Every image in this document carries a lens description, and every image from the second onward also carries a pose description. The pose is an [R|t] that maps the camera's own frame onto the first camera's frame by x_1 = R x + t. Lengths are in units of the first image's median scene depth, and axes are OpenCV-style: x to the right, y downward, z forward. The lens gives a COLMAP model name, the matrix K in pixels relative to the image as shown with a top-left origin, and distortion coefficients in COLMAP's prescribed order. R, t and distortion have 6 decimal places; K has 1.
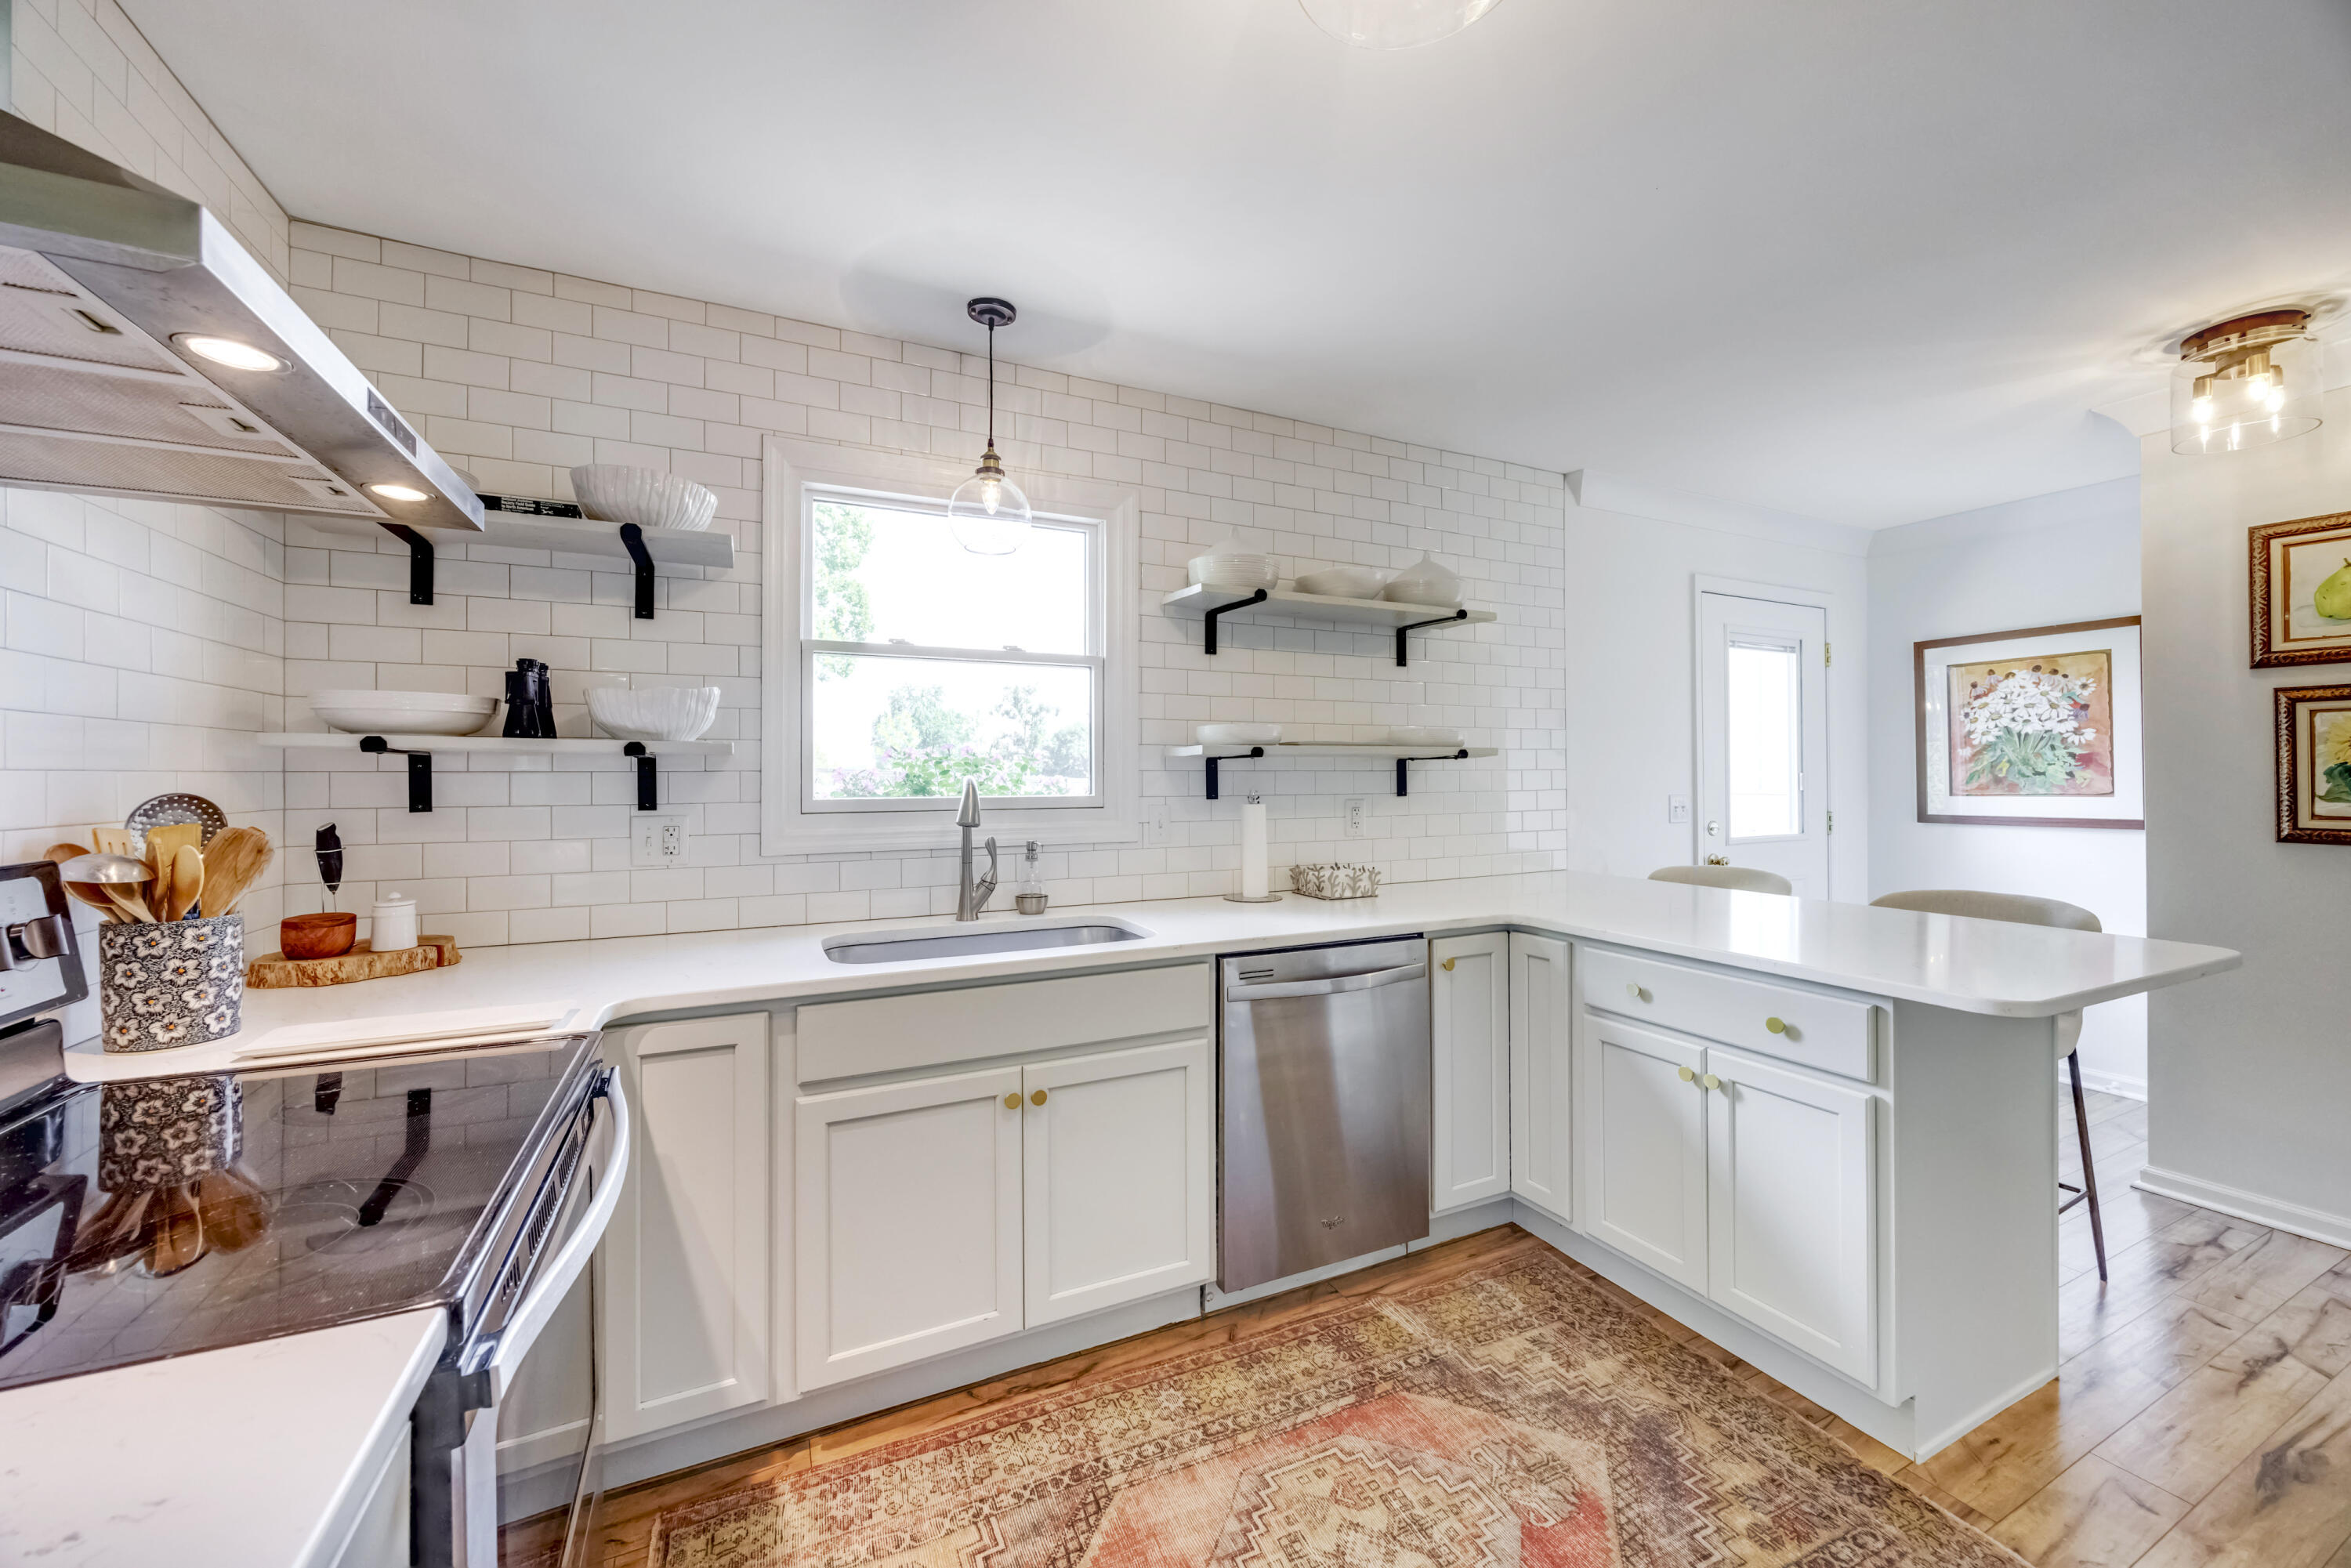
lens RADIAL K [[893.3, 0, 1177.3], [0, 893.3, 770.5], [0, 0, 1]] dist [-0.000829, 0.000199]
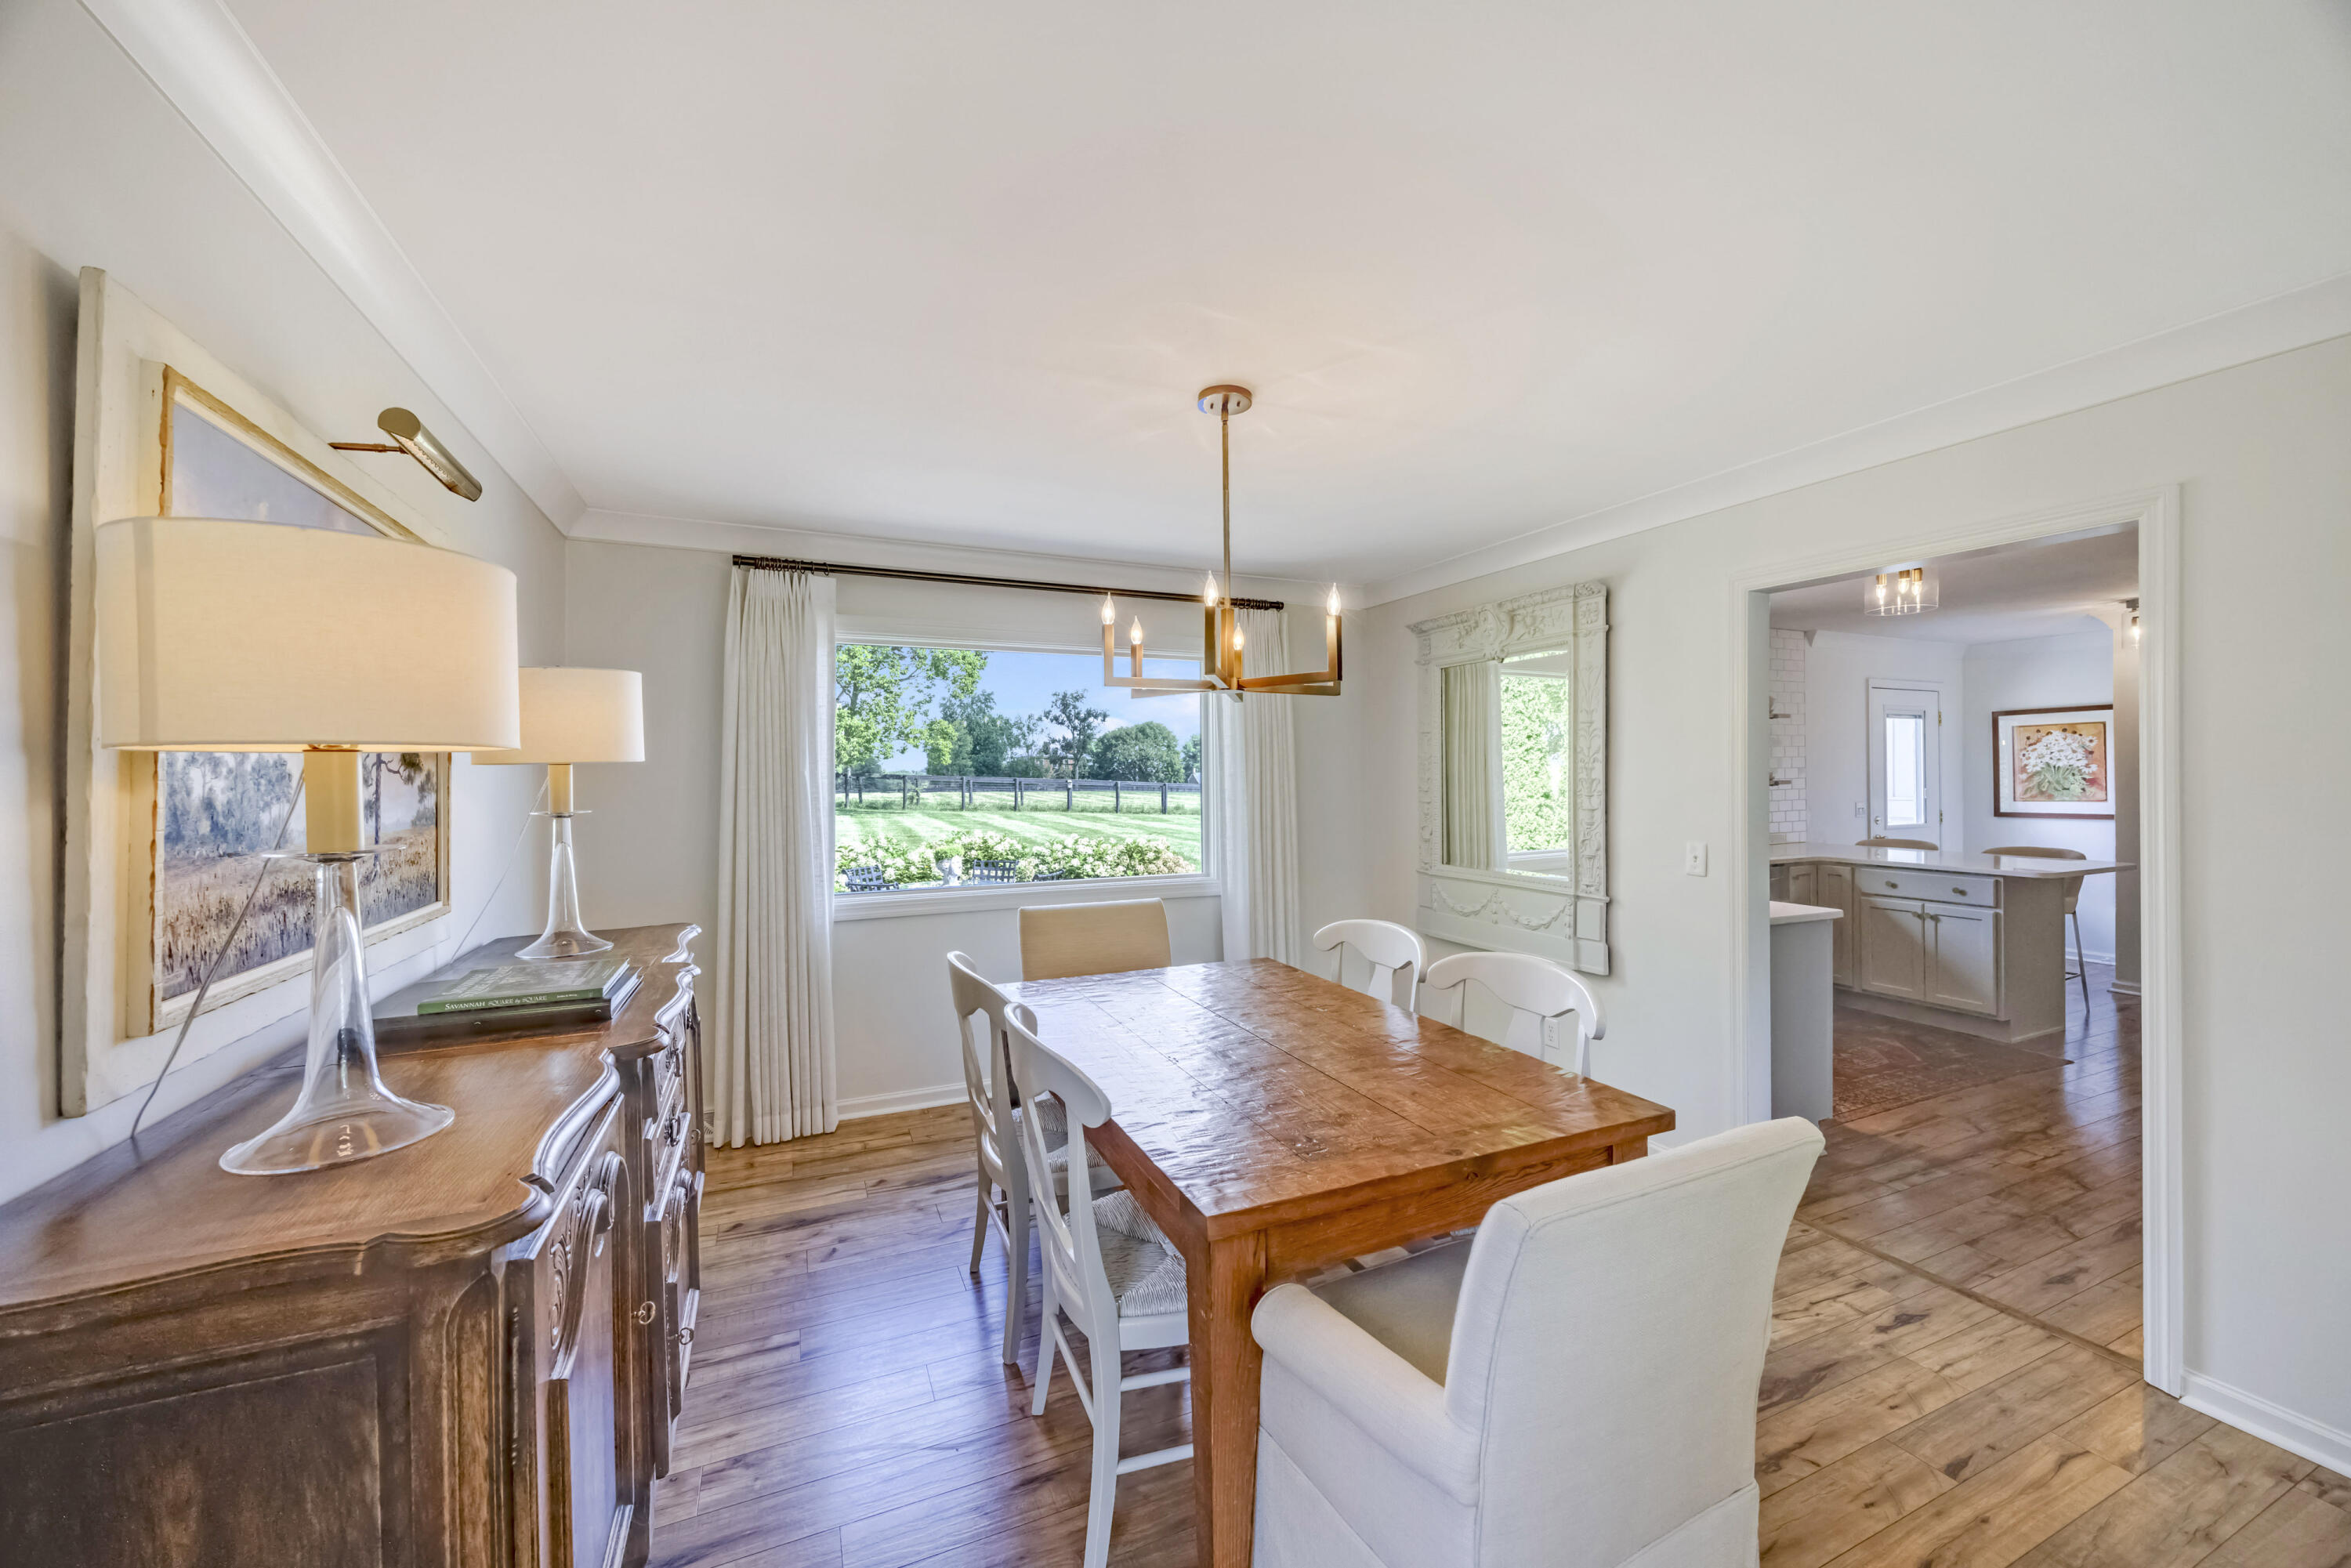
lens RADIAL K [[887.3, 0, 1175.5], [0, 887.3, 784.0], [0, 0, 1]] dist [-0.000331, 0.000024]
pose [[0.999528, -0.005879, -0.030157, -1.297038], [0.006269, 0.999898, 0.012847, -0.068163], [0.030079, -0.013030, 0.999463, -1.409015]]
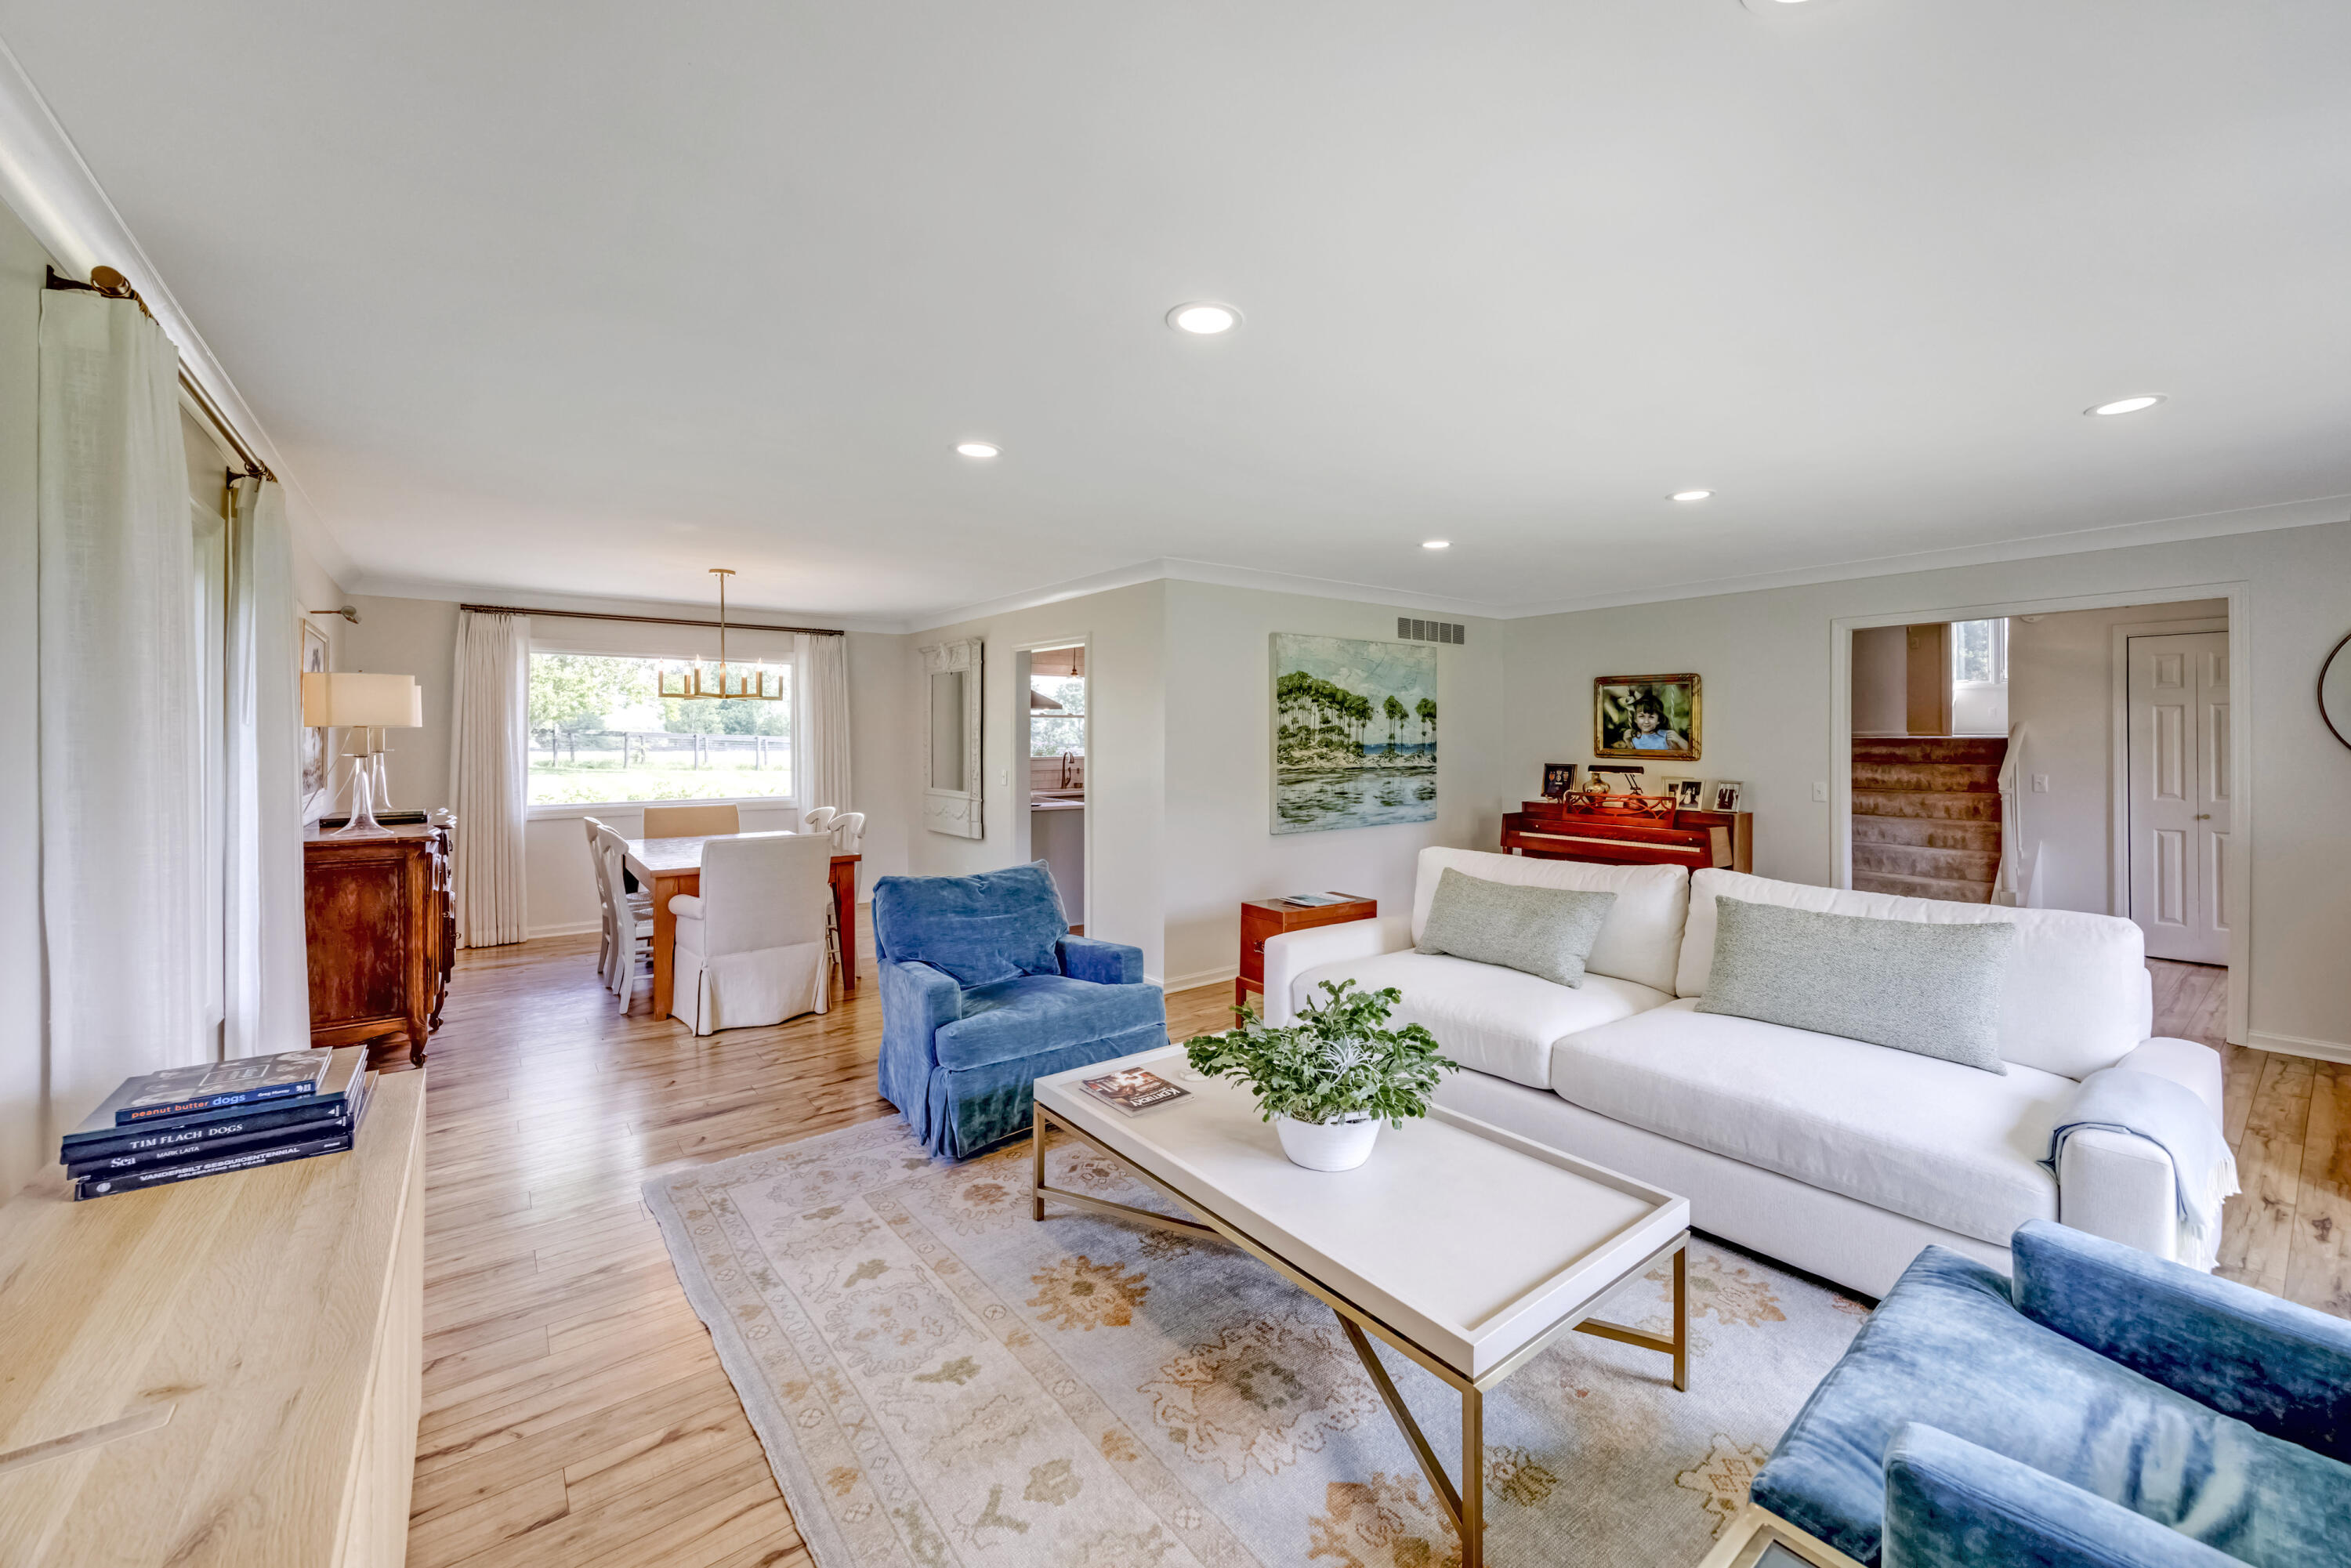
lens RADIAL K [[917.2, 0, 1180.3], [0, 917.2, 738.2], [0, 0, 1]] dist [0.018374, 0.000081]
pose [[0.978697, 0.001793, 0.205300, -0.580080], [-0.003060, 0.999978, 0.005854, -0.074832], [-0.205285, -0.006358, 0.978682, -3.030379]]
